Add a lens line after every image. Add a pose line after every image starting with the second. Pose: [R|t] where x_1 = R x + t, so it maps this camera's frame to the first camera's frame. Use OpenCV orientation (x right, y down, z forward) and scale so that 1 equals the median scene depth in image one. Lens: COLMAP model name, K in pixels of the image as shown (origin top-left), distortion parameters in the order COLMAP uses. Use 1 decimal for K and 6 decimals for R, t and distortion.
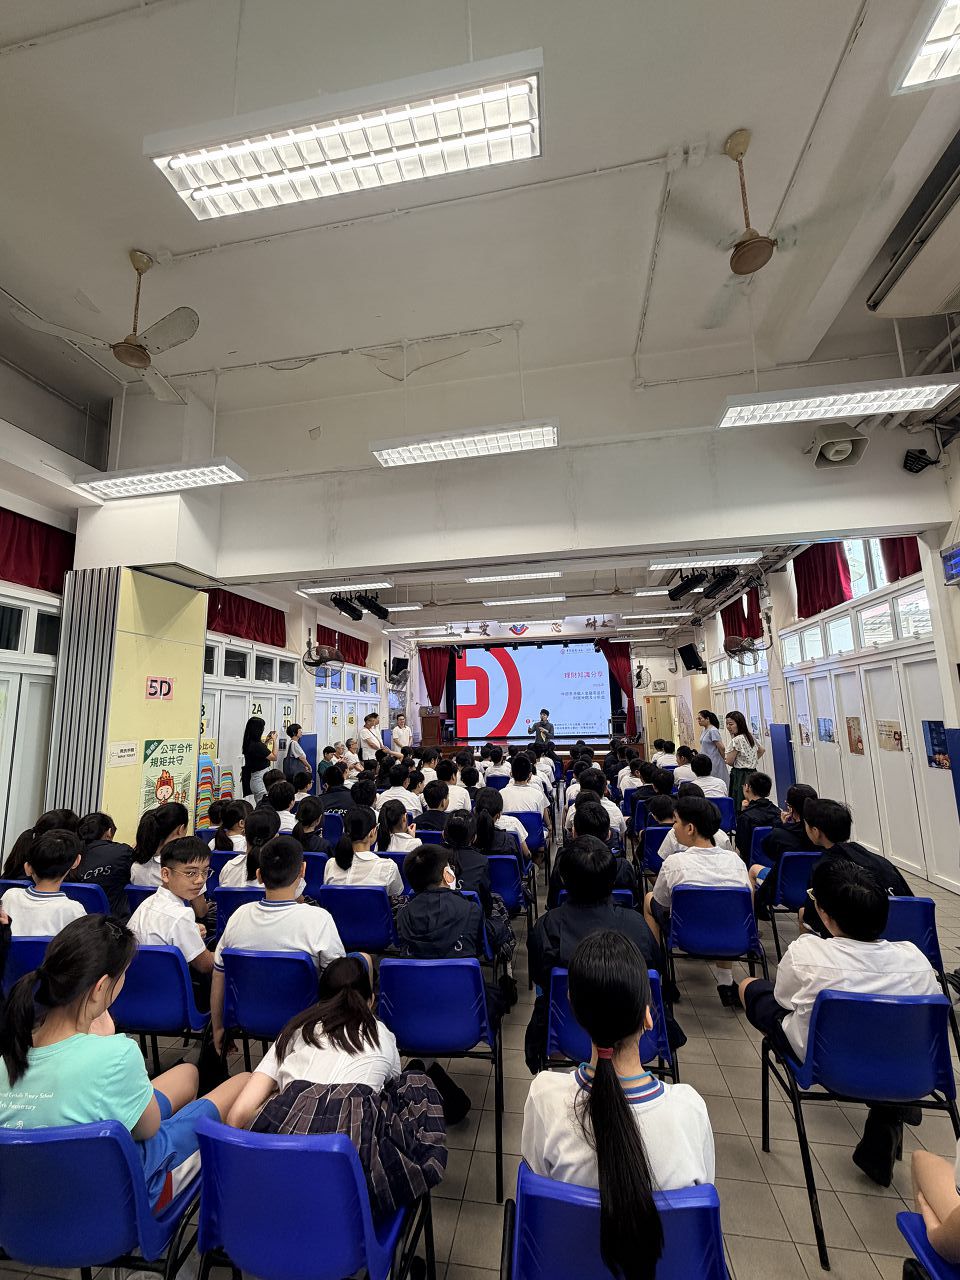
lens RADIAL K [[516.5, 0, 479.6], [0, 516.5, 643.8], [0, 0, 1]] dist [-0.000239, 0.000226]
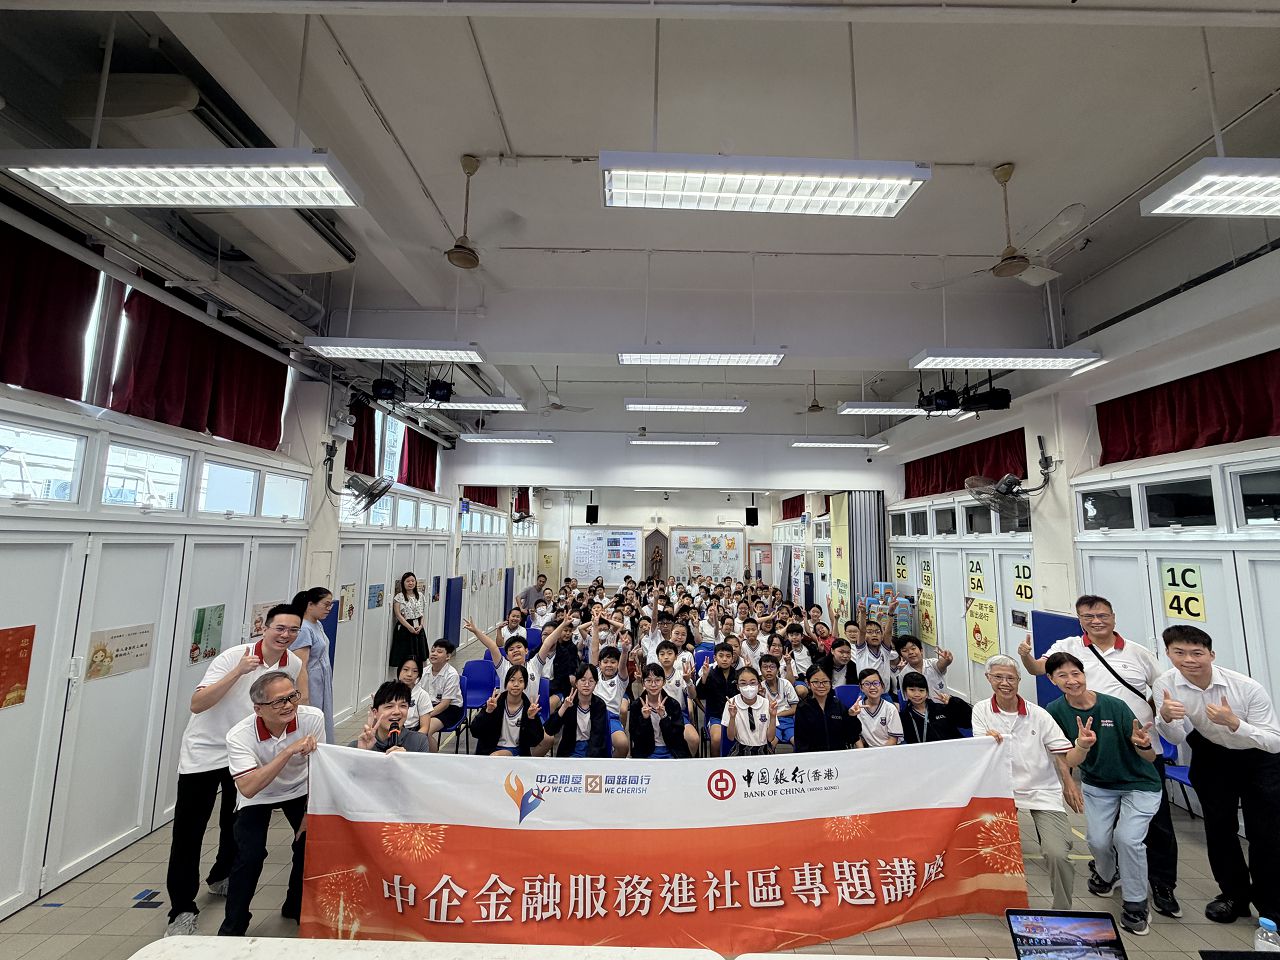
lens RADIAL K [[516.5, 0, 640.0], [0, 516.5, 480.0], [0, 0, 1]] dist [-0.000239, 0.000226]
pose [[-0.985597, -0.010680, -0.168775, 0.466416], [0.033734, 0.965531, -0.258093, 0.319124], [0.165714, -0.260069, -0.951264, 2.975494]]
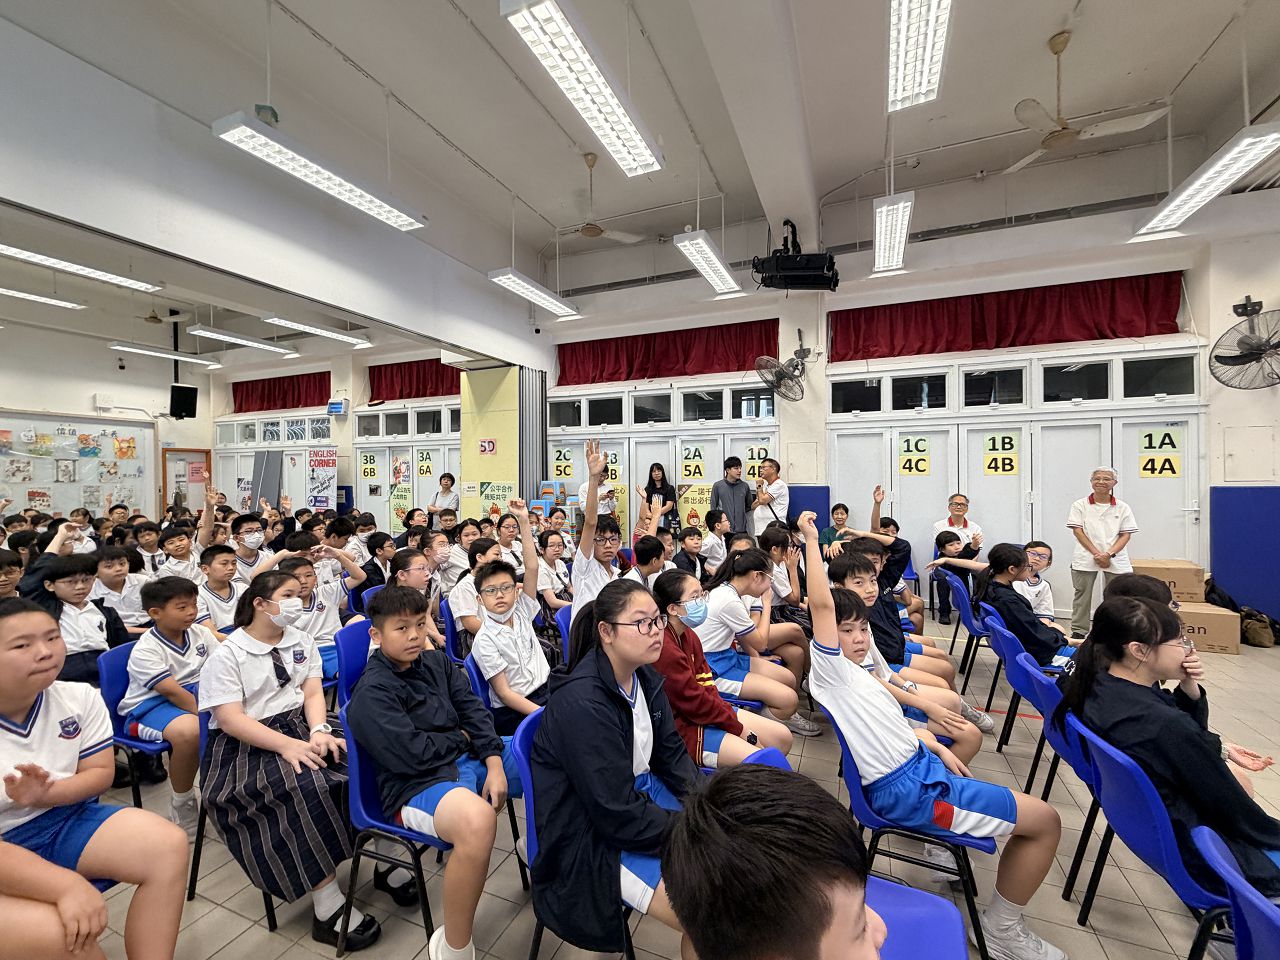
lens RADIAL K [[537.0, 0, 639.2], [0, 537.0, 482.5], [0, 0, 1]] dist [0.000246, -0.000013]
pose [[-0.220405, 0.035715, -0.974754, 0.803766], [0.153545, 0.988140, 0.001486, 0.266495], [0.963247, -0.149341, -0.223275, 1.856304]]
